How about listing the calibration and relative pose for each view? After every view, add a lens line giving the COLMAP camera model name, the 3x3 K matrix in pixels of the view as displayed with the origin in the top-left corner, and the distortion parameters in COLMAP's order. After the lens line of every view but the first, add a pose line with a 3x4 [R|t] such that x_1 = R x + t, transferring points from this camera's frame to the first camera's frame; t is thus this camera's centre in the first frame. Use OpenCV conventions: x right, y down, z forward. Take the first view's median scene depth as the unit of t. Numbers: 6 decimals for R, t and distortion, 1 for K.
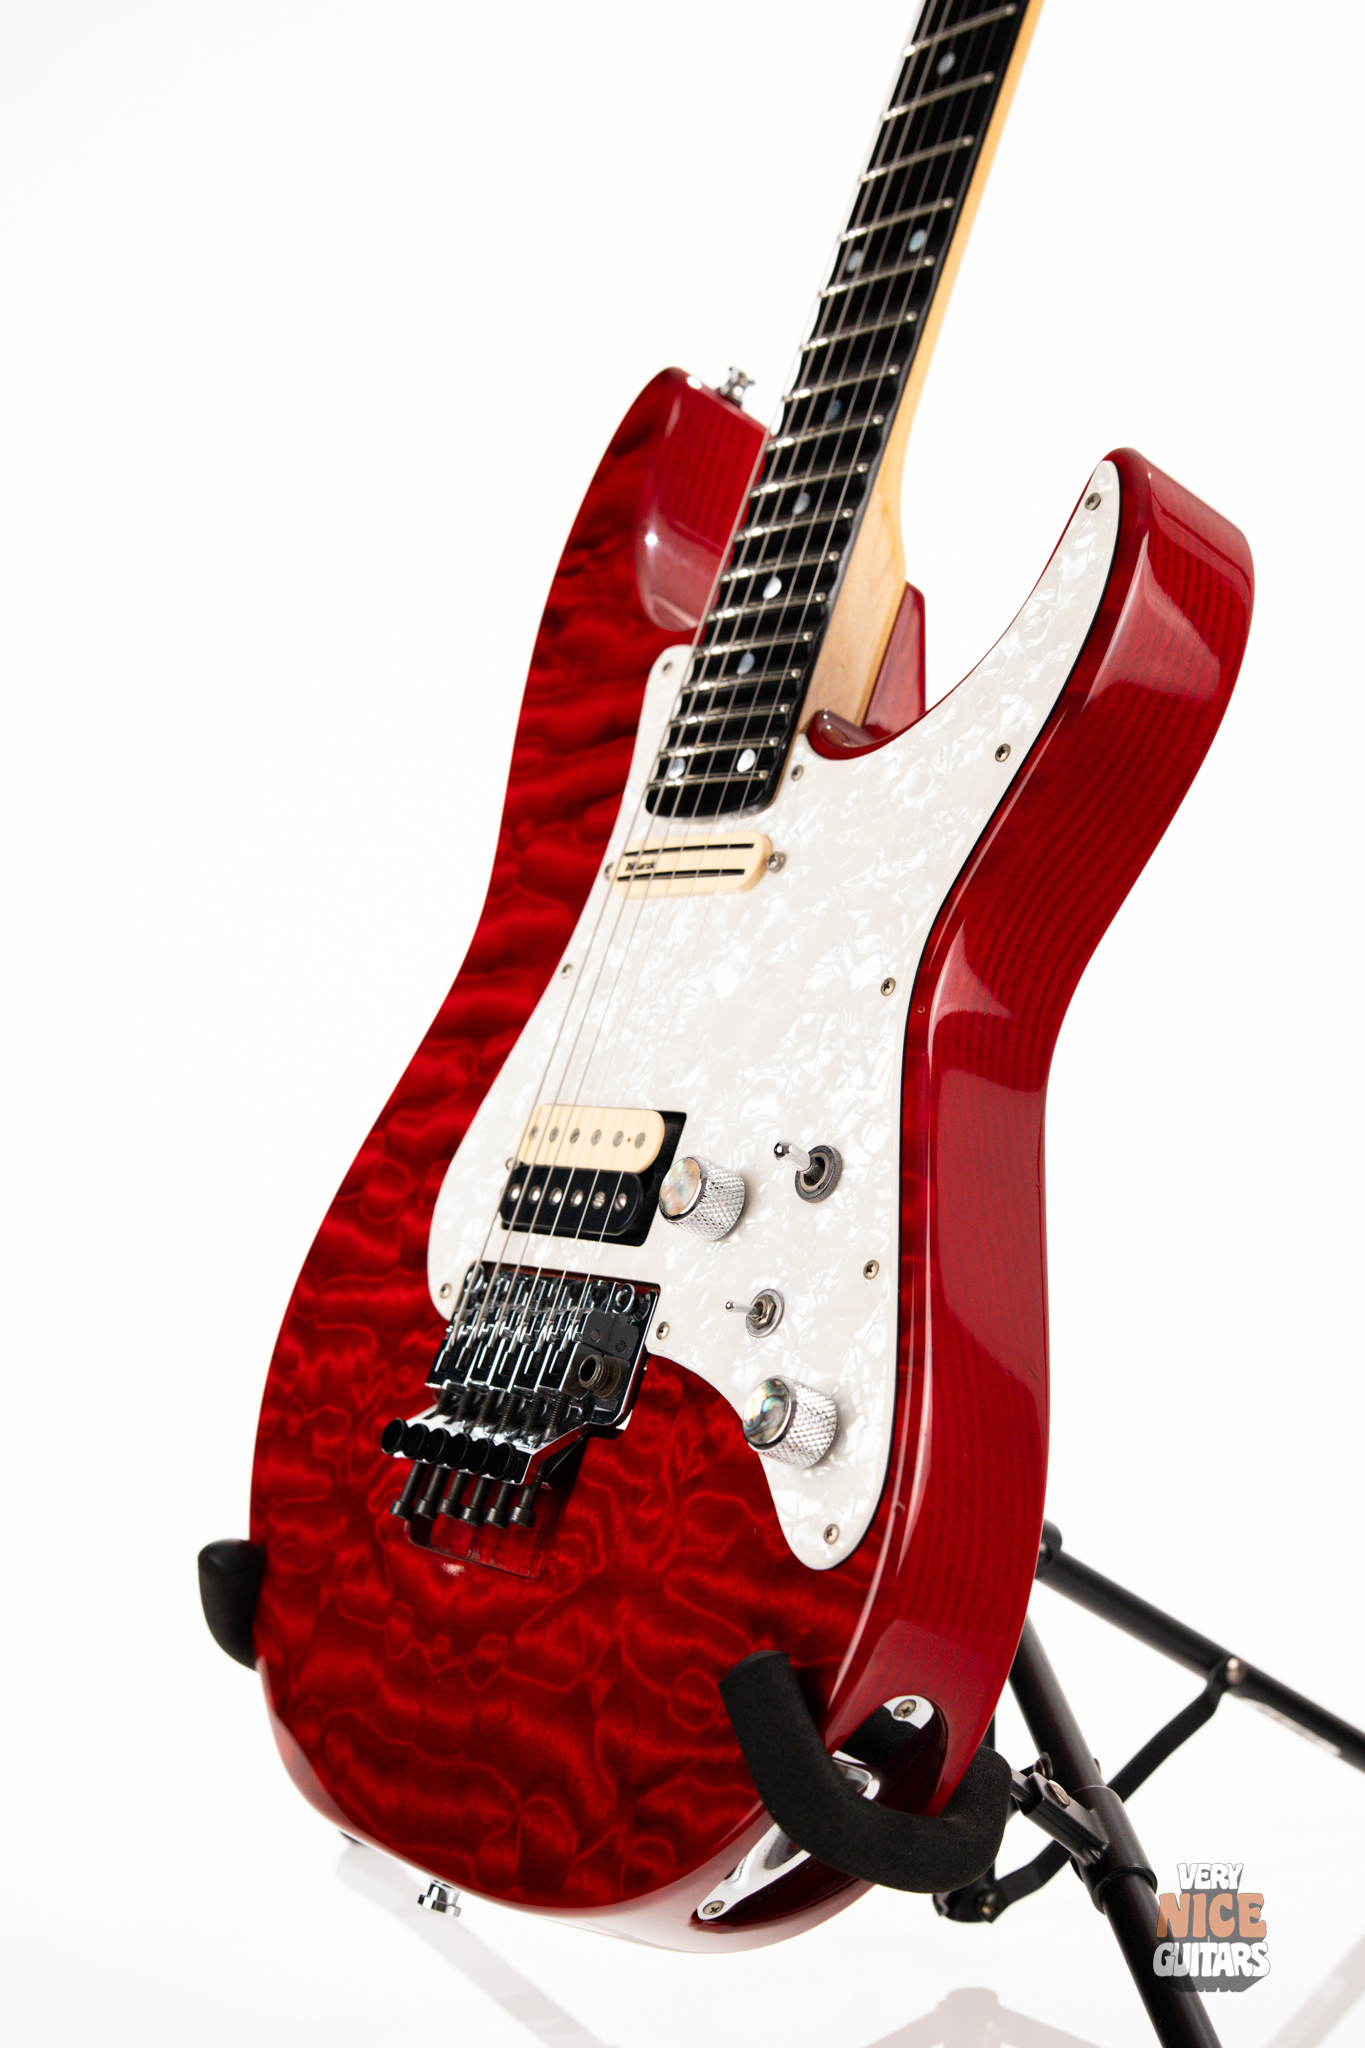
lens RADIAL K [[2913.6, 0, 674.2], [0, 2913.6, 1005.0], [0, 0, 1]] dist [0.047277, 0.000000]
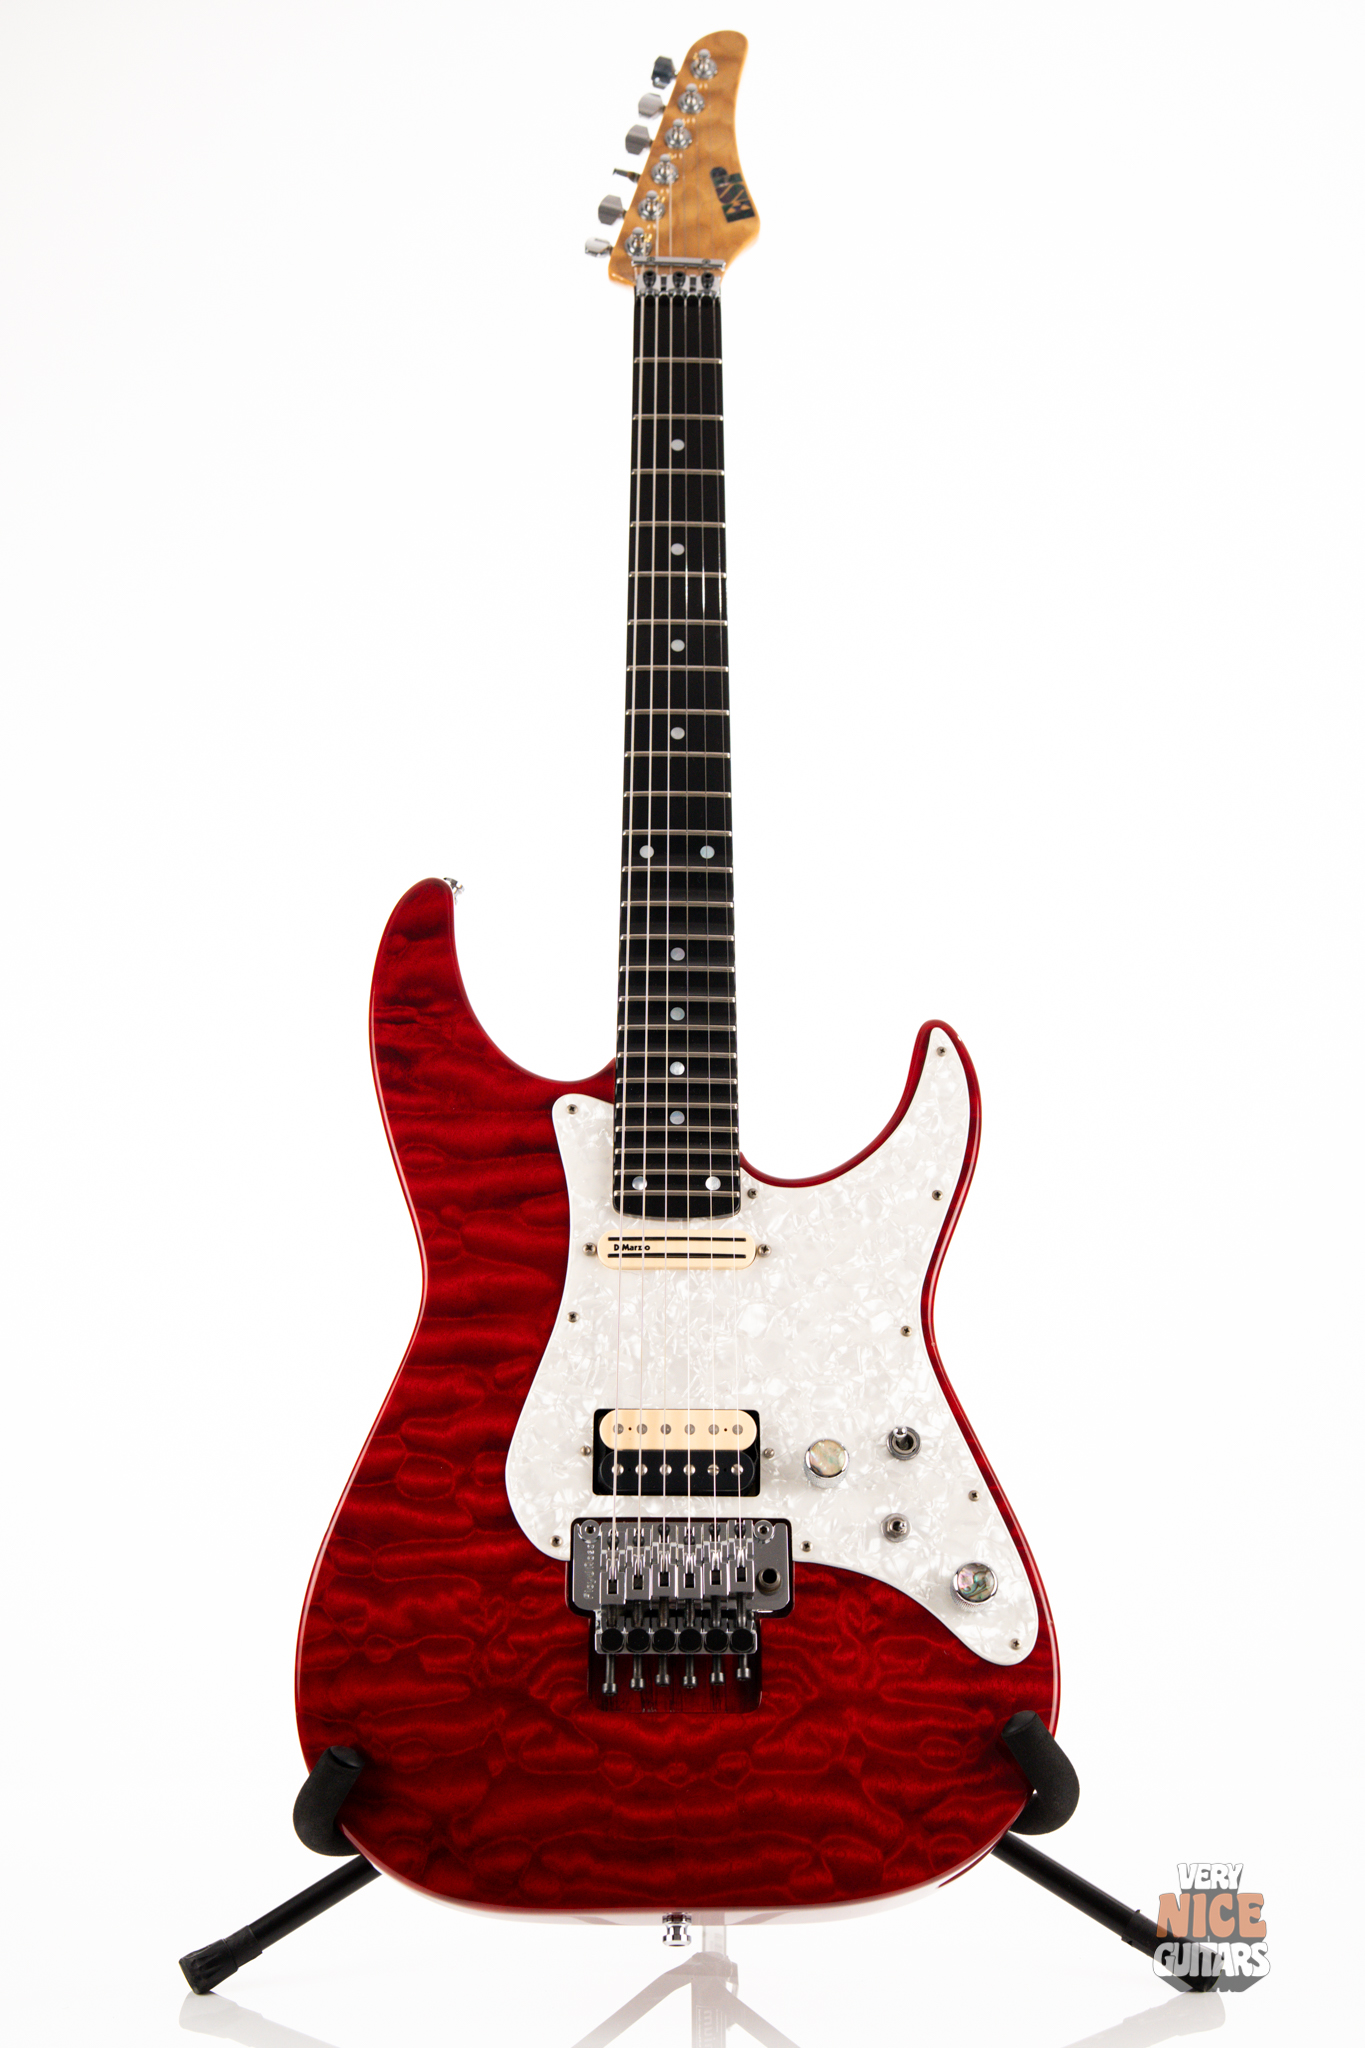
lens RADIAL K [[2913.6, 0, 693.9], [0, 2913.6, 1018.3], [0, 0, 1]] dist [0.047277, 0.000000]
pose [[0.581341, 0.035484, 0.812886, -1.403466], [-0.003883, 0.999158, -0.040838, -0.119763], [-0.813651, 0.020584, 0.580989, 0.089307]]
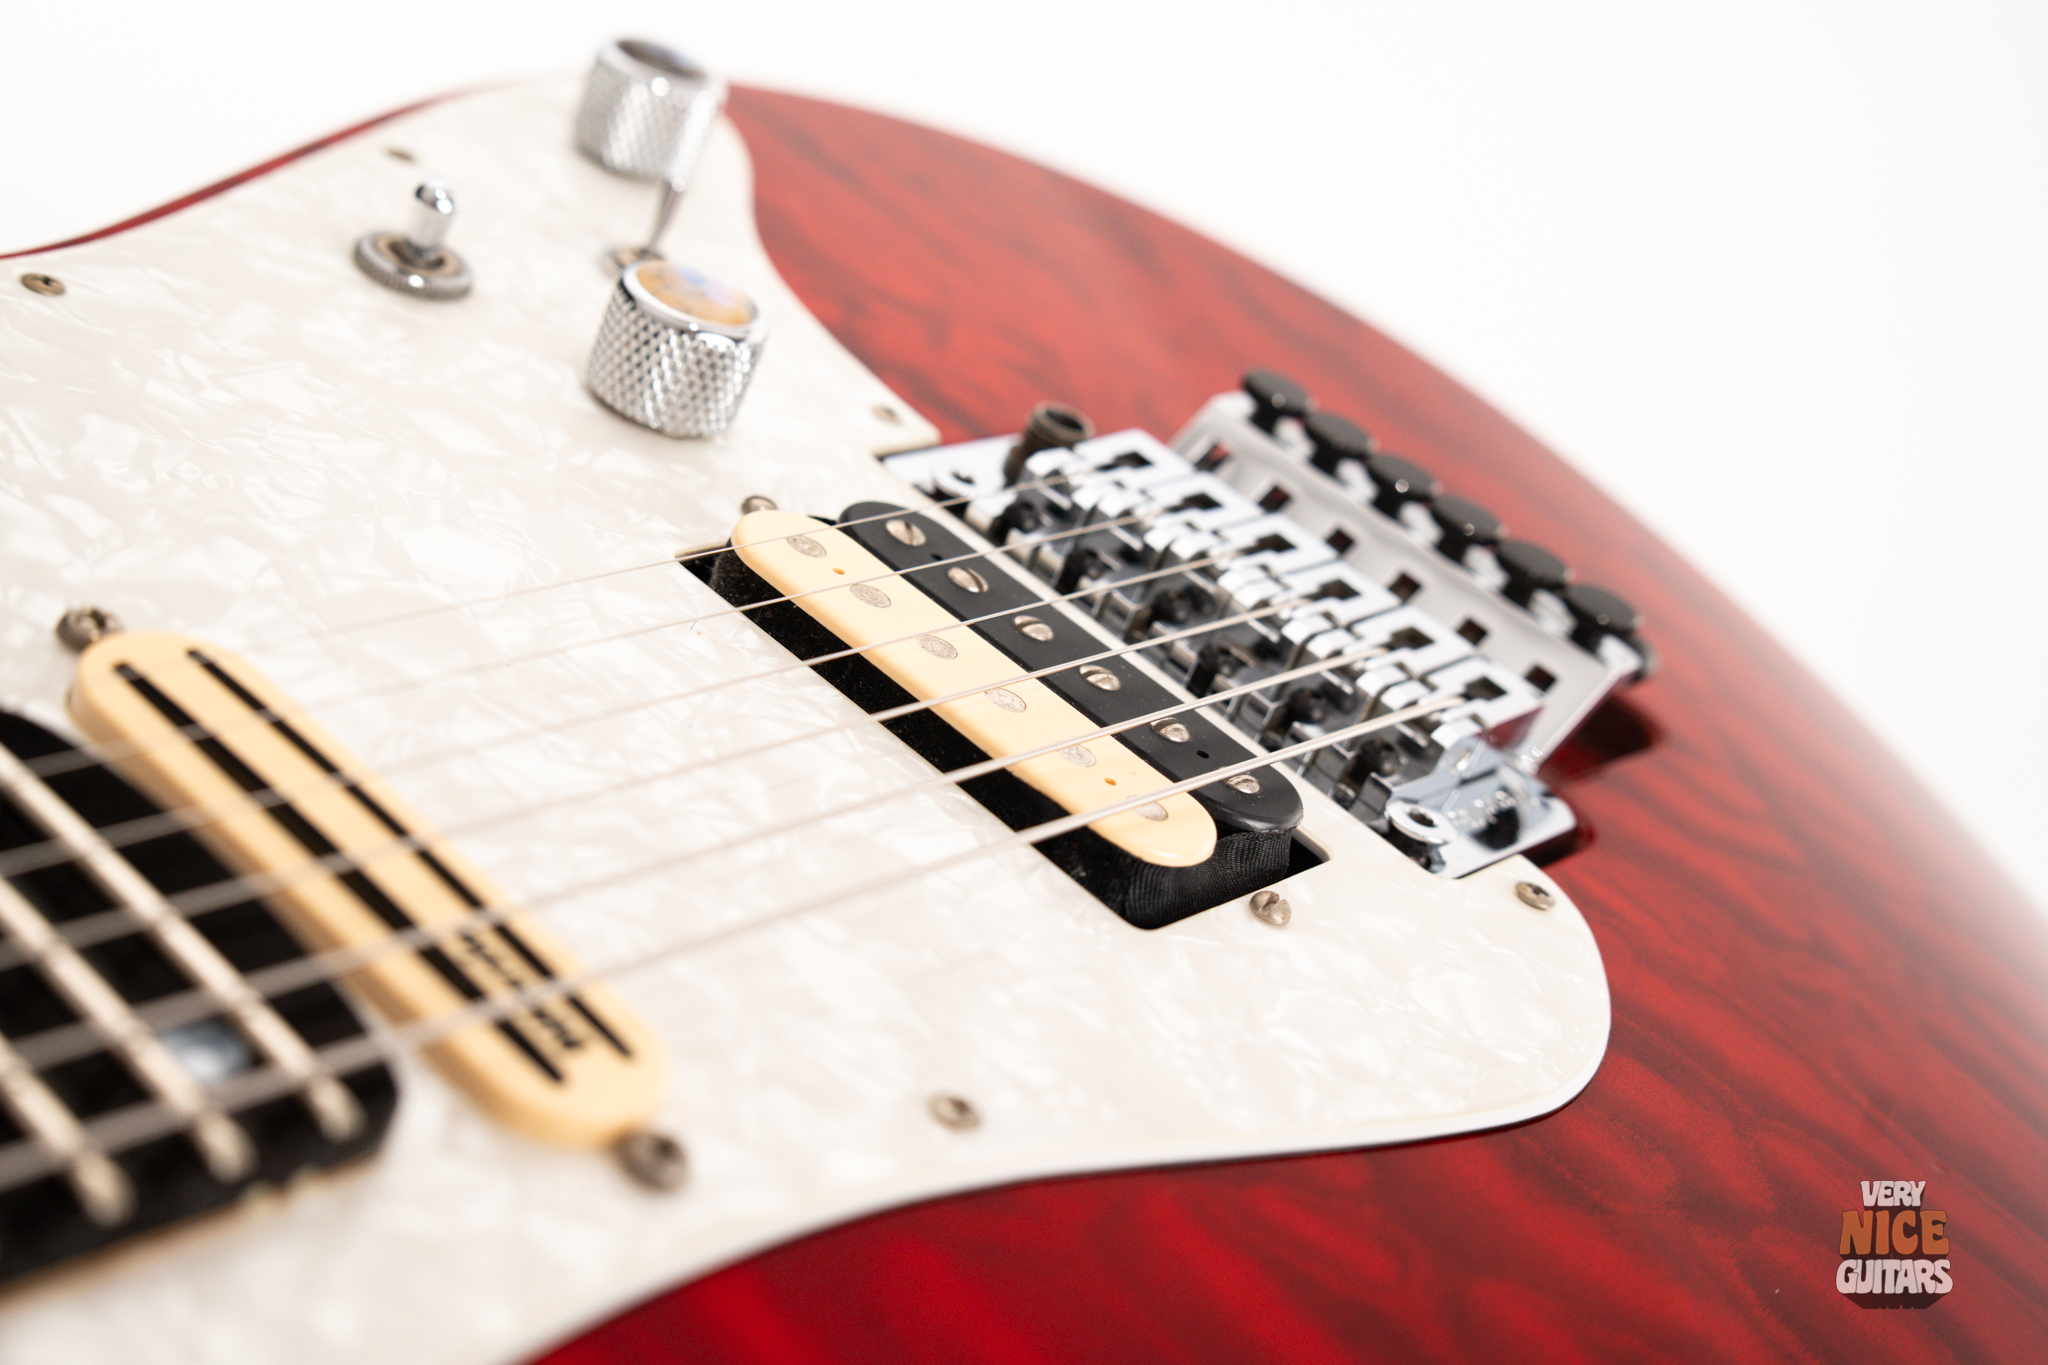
lens RADIAL K [[2913.6, 0, 1015.5], [0, 2913.6, 684.3], [0, 0, 1]] dist [0.047277, 0.000000]
pose [[-0.875064, 0.339462, 0.345007, -0.182594], [0.415091, 0.159743, 0.895646, -0.324109], [0.248925, 0.926956, -0.280693, 1.200046]]
